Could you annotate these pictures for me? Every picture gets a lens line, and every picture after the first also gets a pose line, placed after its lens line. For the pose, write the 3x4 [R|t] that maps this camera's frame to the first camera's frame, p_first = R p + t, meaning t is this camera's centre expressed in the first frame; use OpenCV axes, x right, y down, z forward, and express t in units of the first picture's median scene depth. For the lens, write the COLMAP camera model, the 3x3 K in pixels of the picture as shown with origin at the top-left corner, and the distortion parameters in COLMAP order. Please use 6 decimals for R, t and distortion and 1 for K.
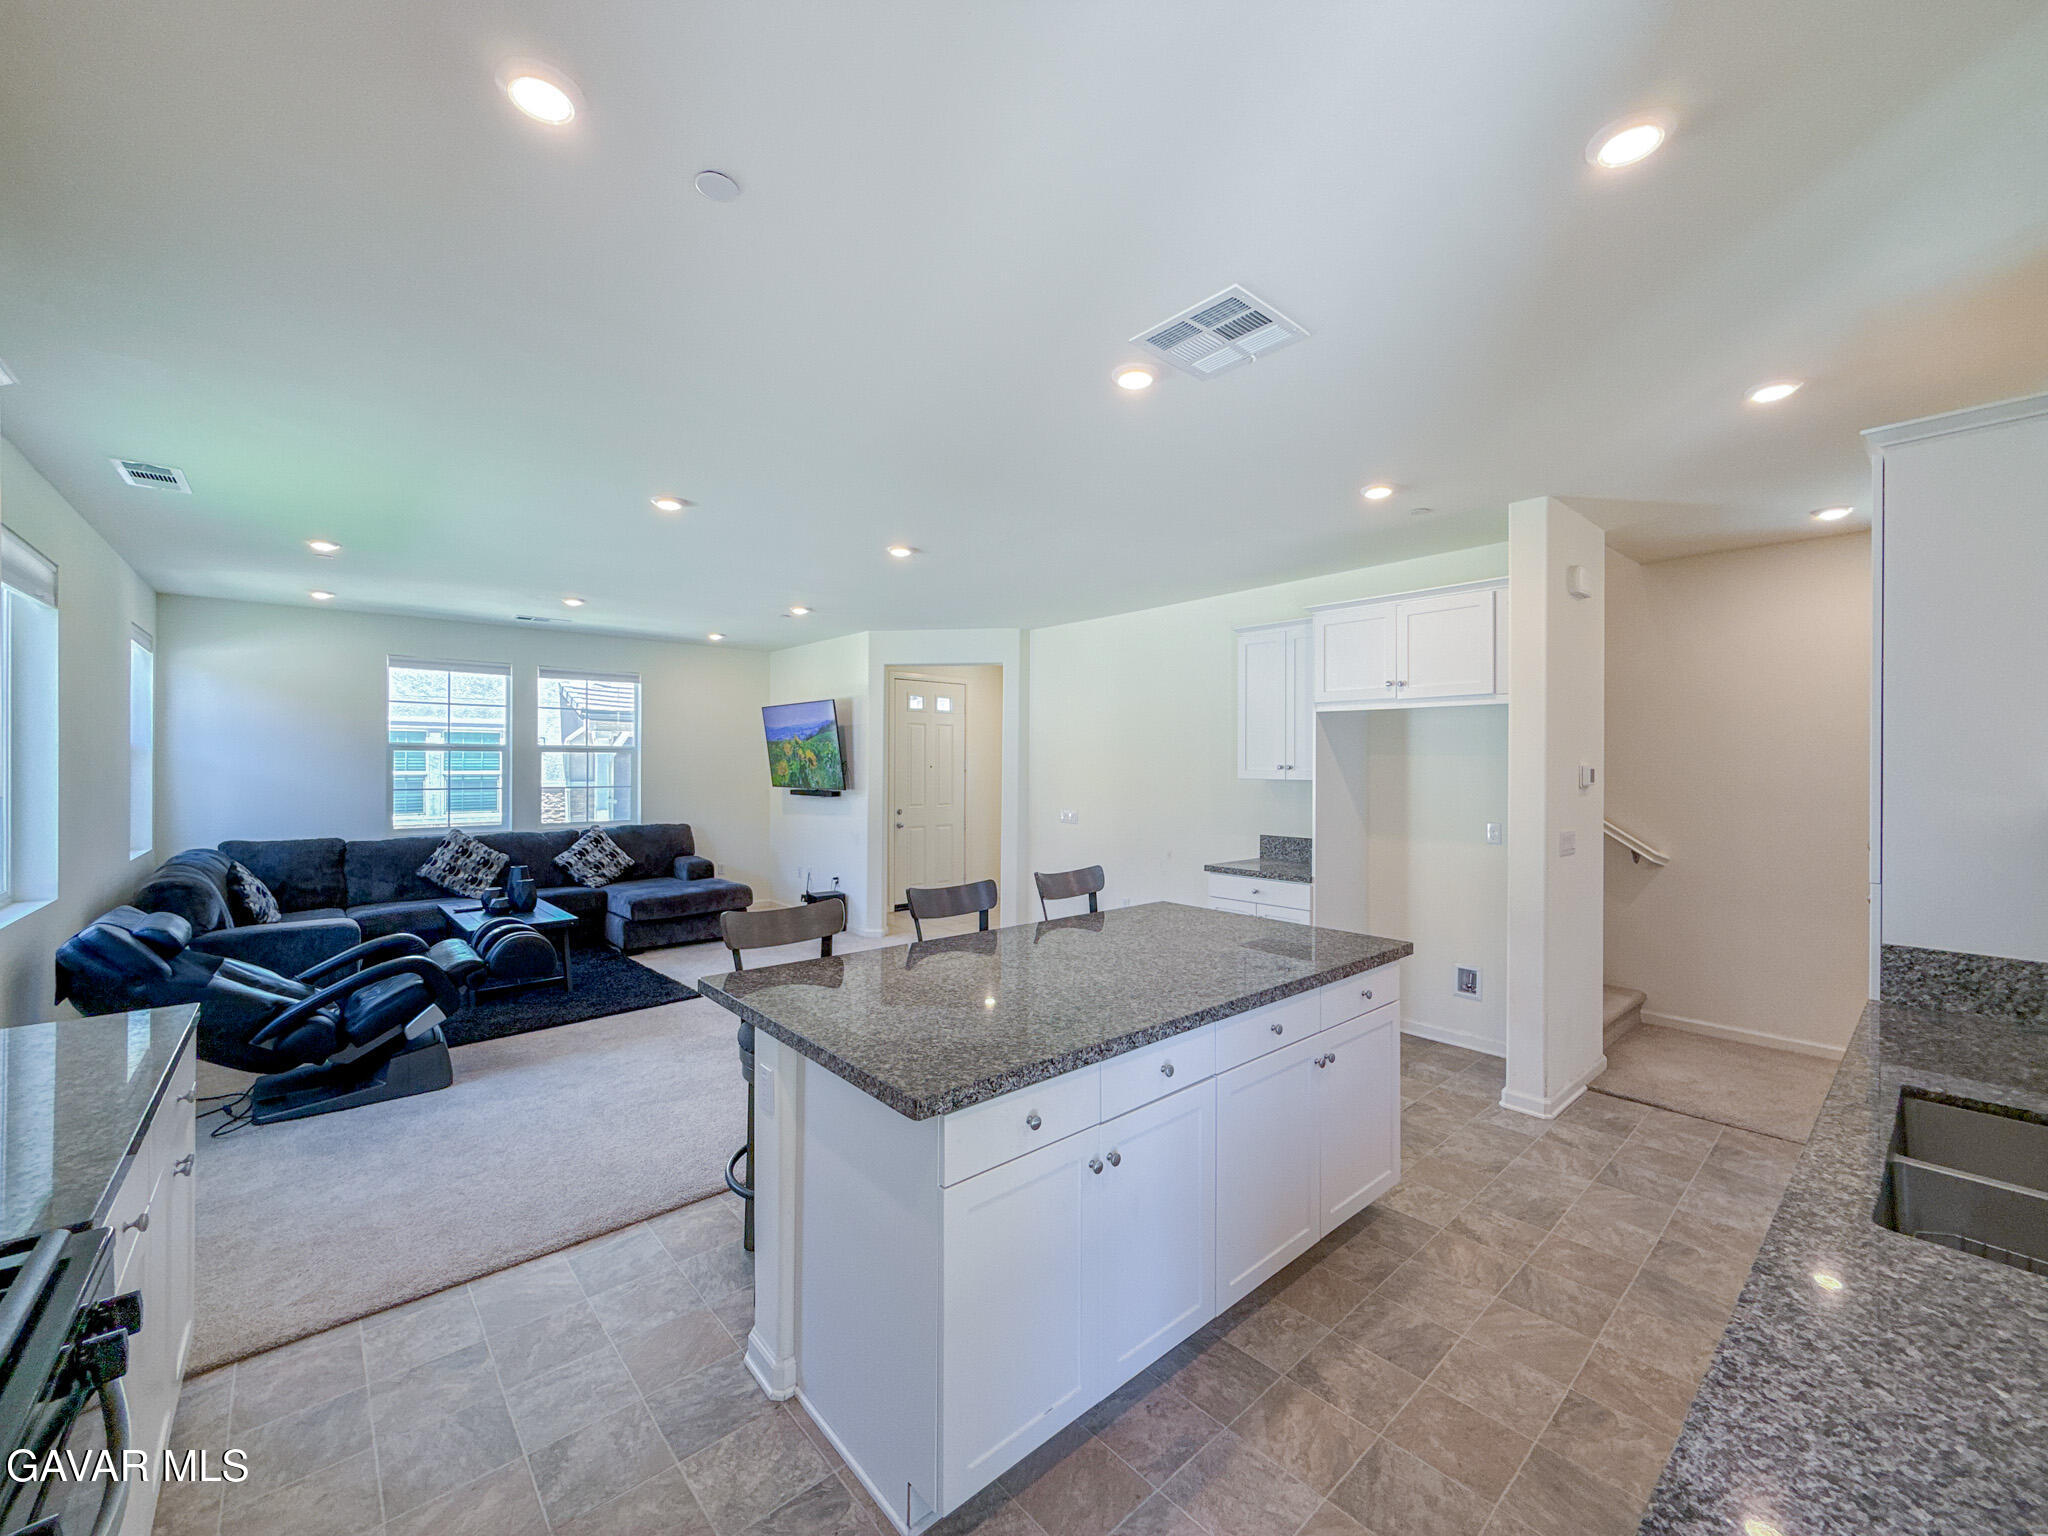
lens RADIAL K [[816.8, 0, 1026.1], [0, 816.8, 761.0], [0, 0, 1]] dist [-0.000541, -0.000190]
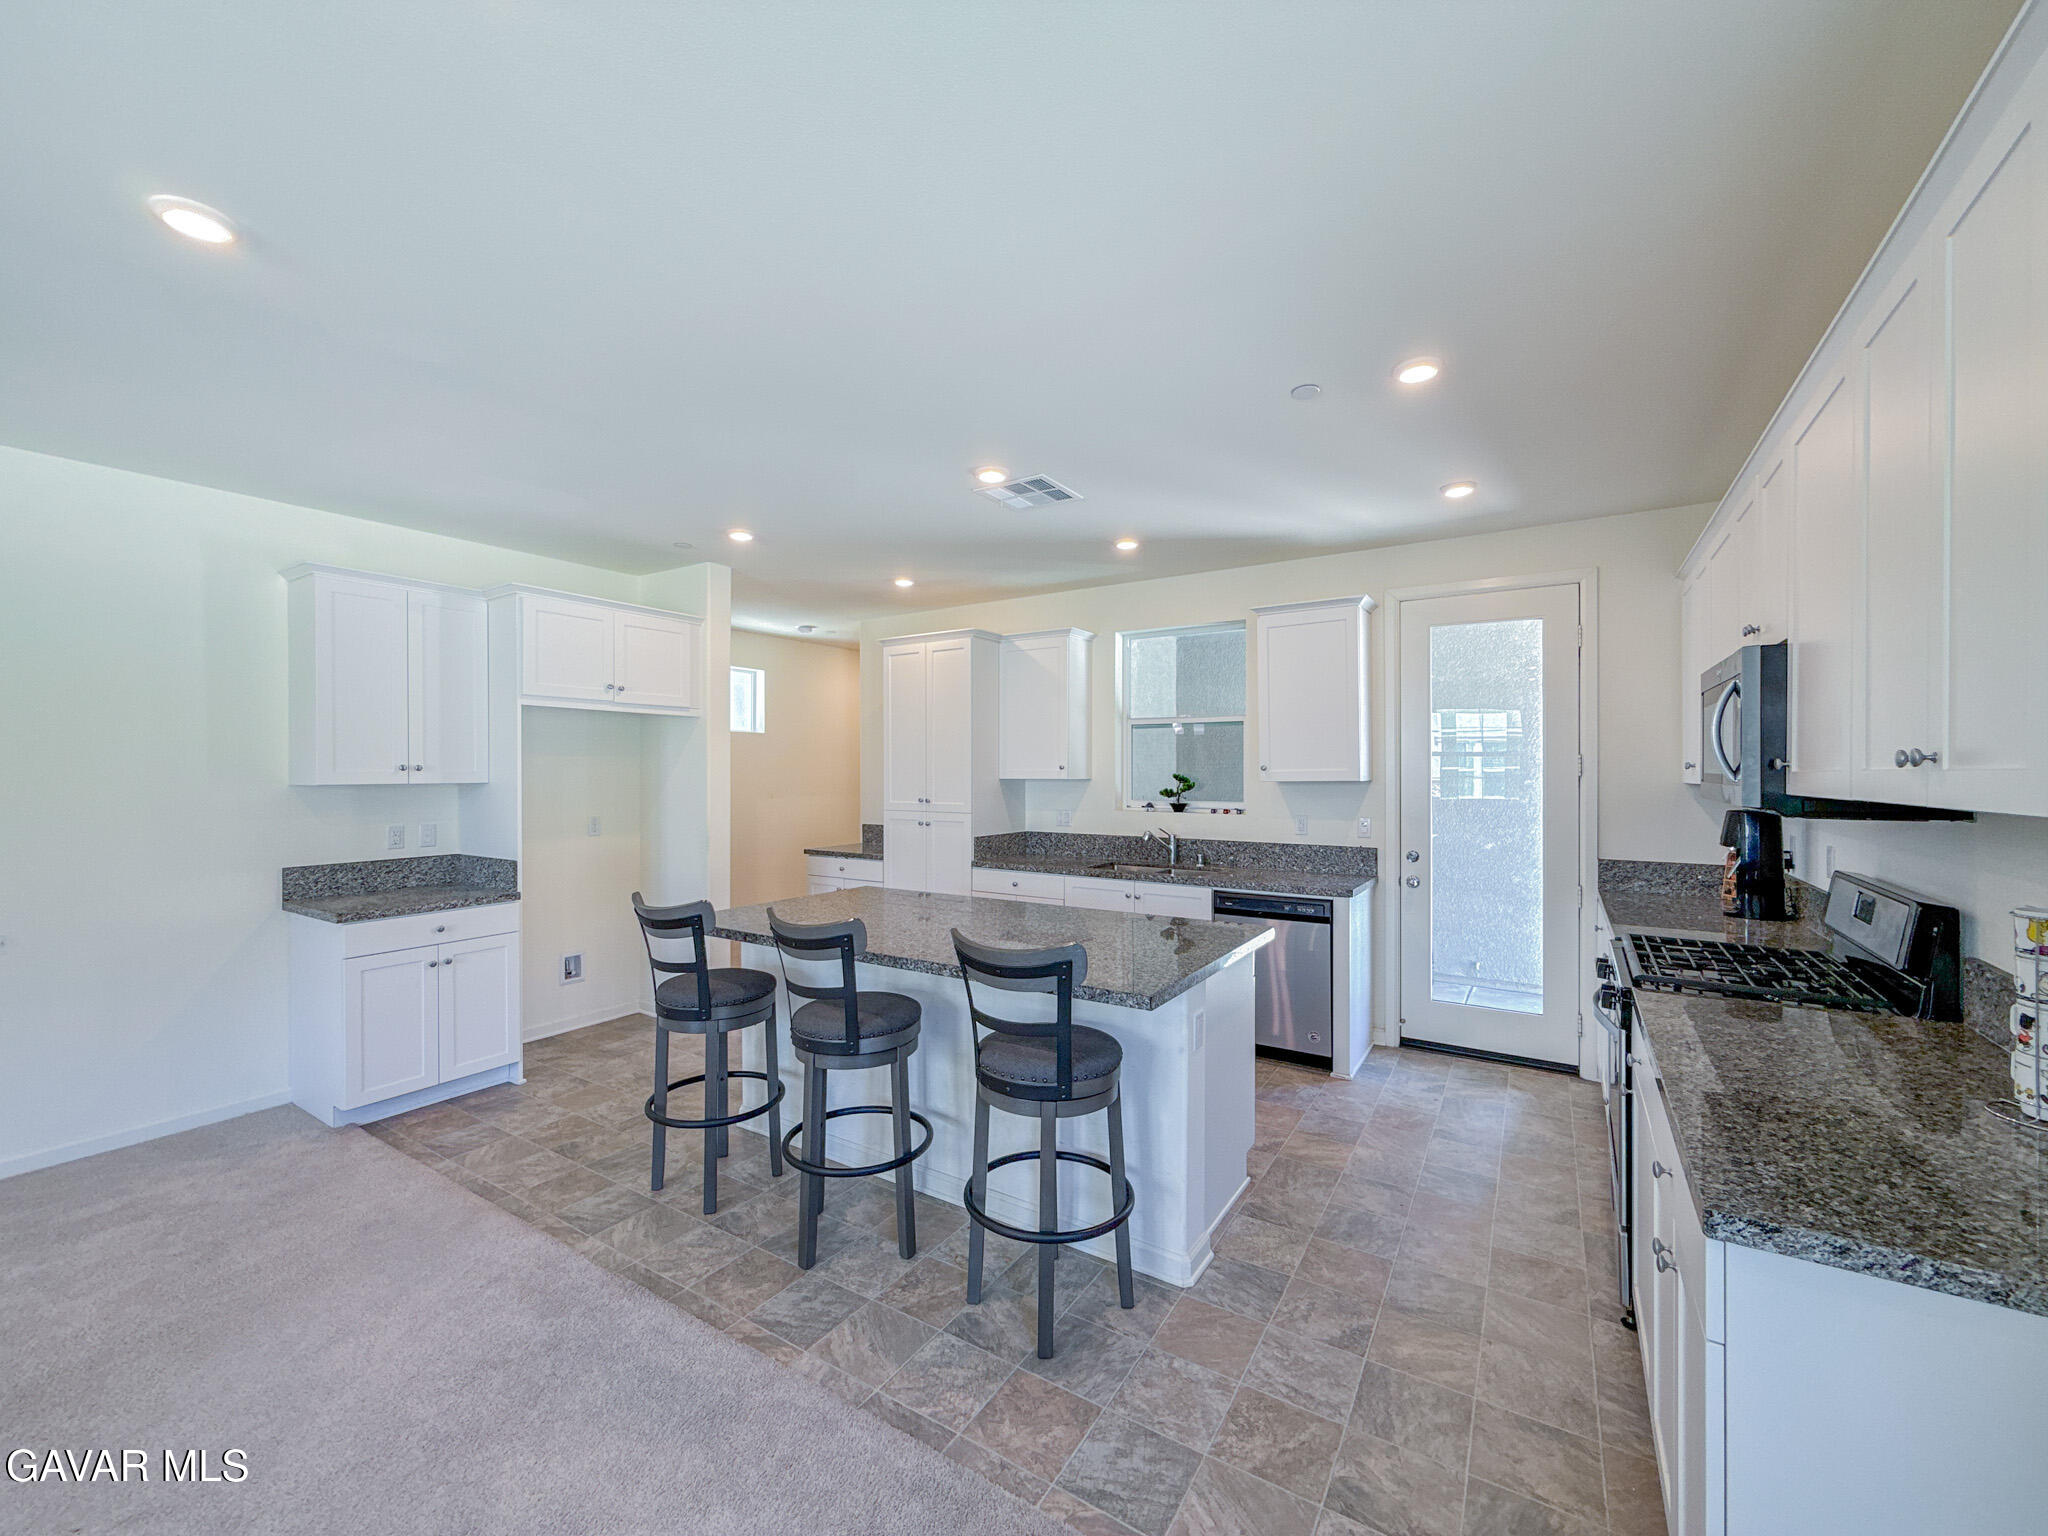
lens RADIAL K [[816.8, 0, 1025.3], [0, 816.8, 769.1], [0, 0, 1]] dist [-0.000541, -0.000190]
pose [[-0.277889, -0.002530, 0.960610, -0.457741], [-0.003366, 0.999993, 0.001660, 0.004427], [-0.960607, -0.002772, -0.277896, 0.514688]]
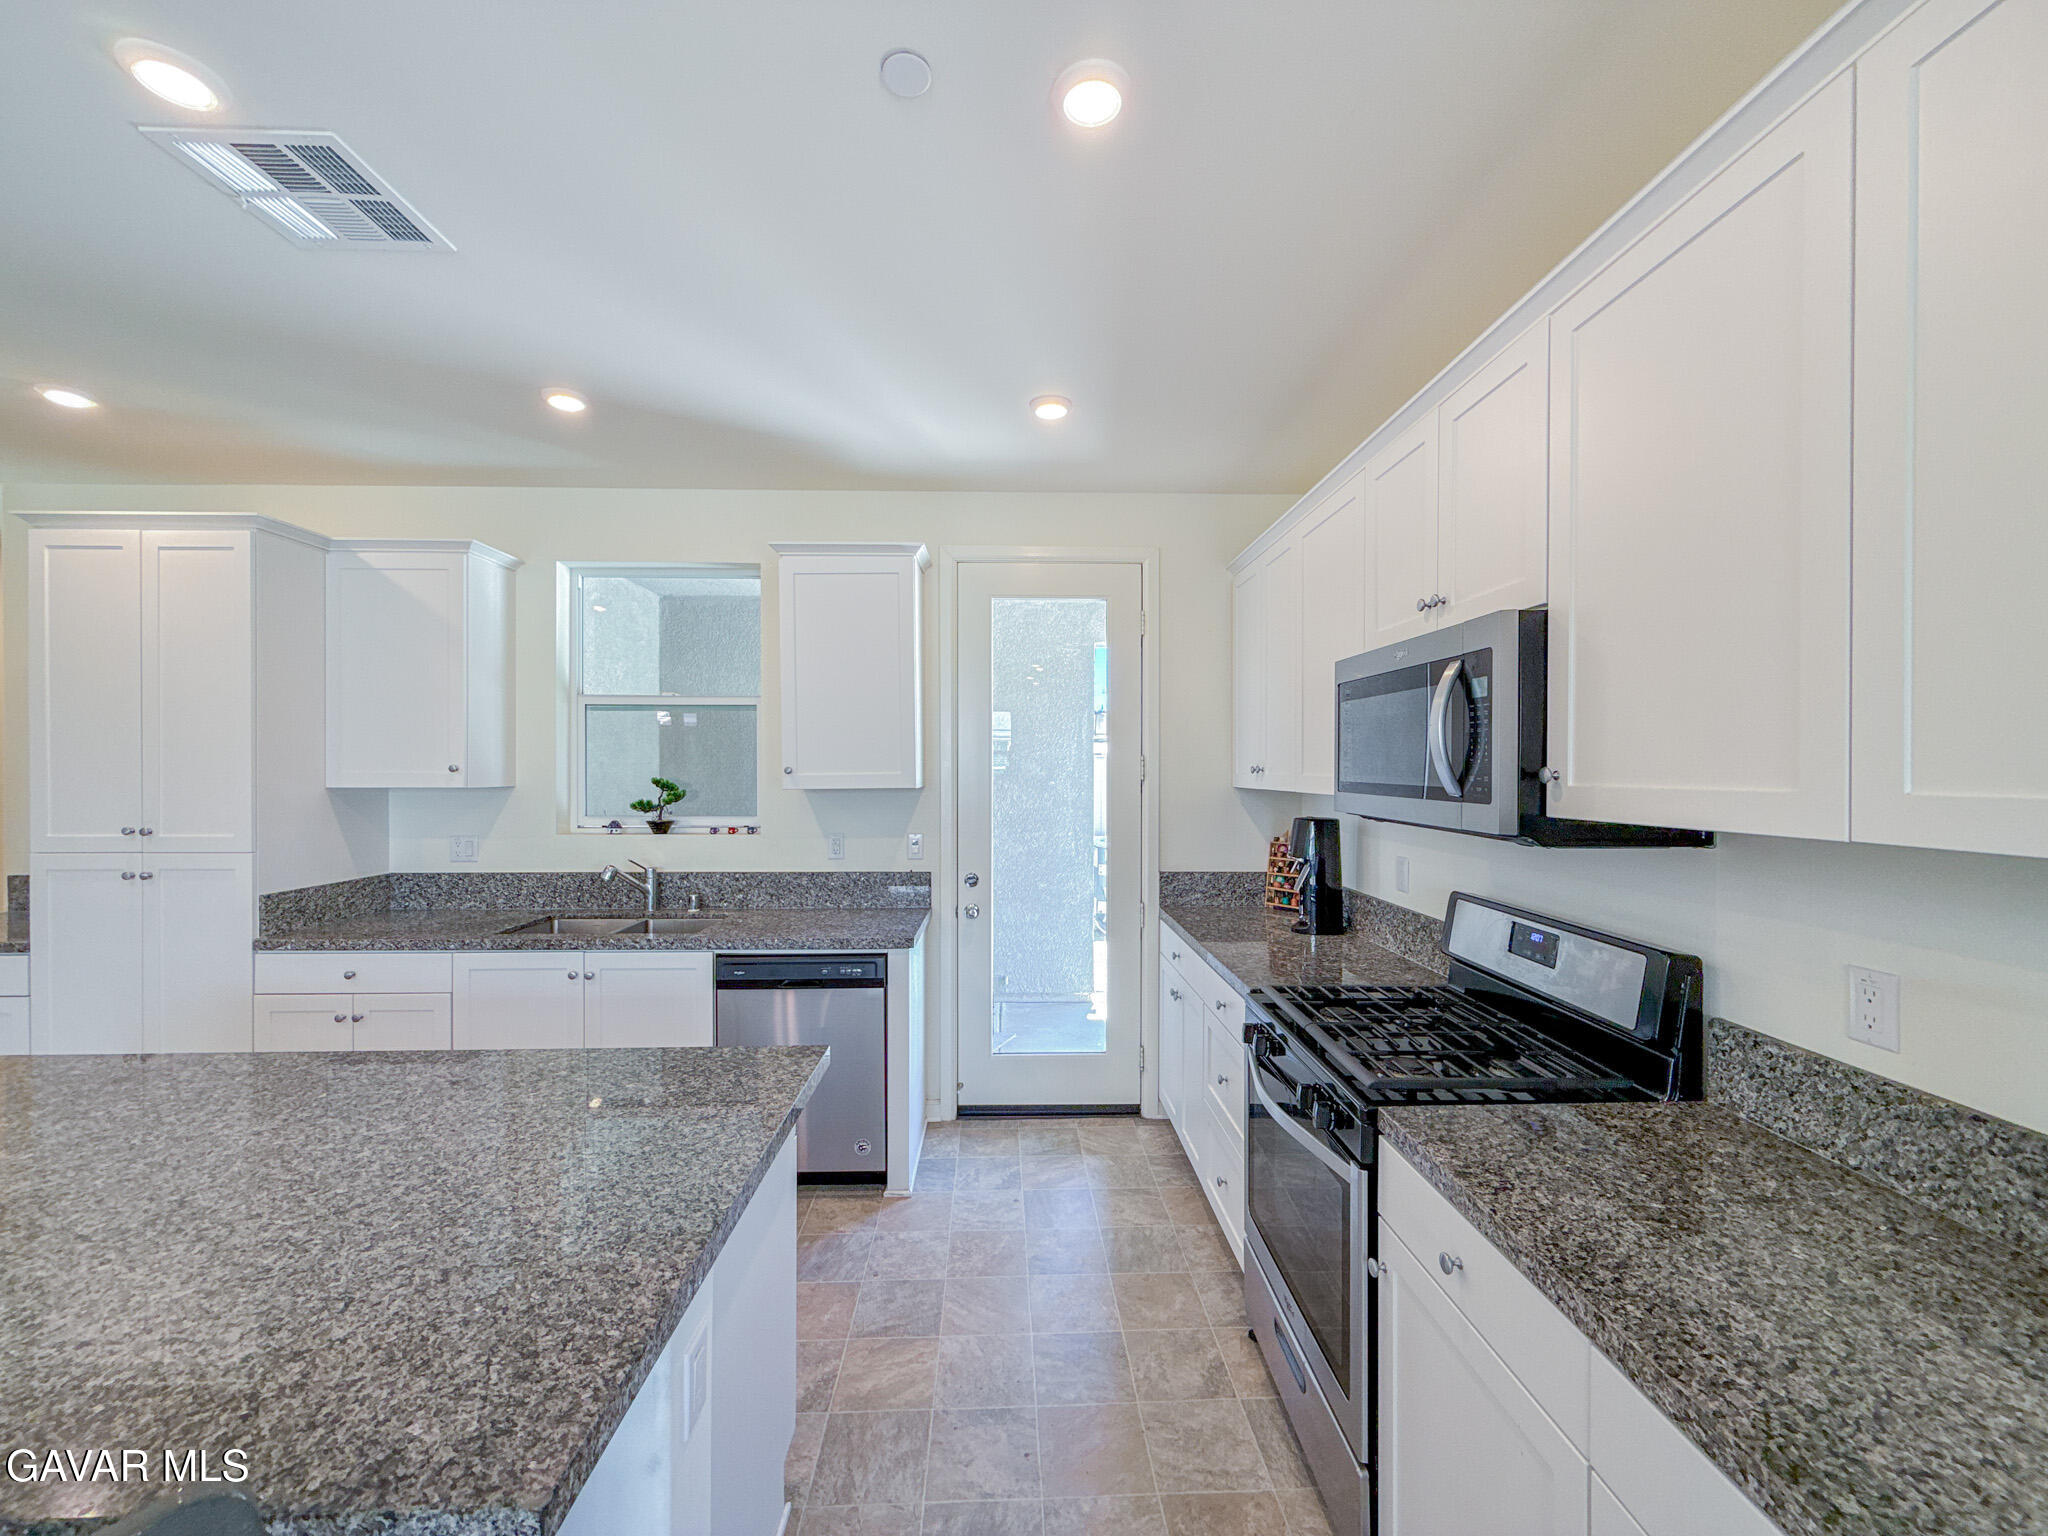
lens RADIAL K [[816.8, 0, 1025.0], [0, 816.8, 769.9], [0, 0, 1]] dist [-0.000541, -0.000190]
pose [[-0.771679, -0.007579, 0.635967, -0.267282], [-0.005832, 0.999971, 0.004840, 0.000188], [-0.635985, 0.000026, -0.771701, 0.414703]]
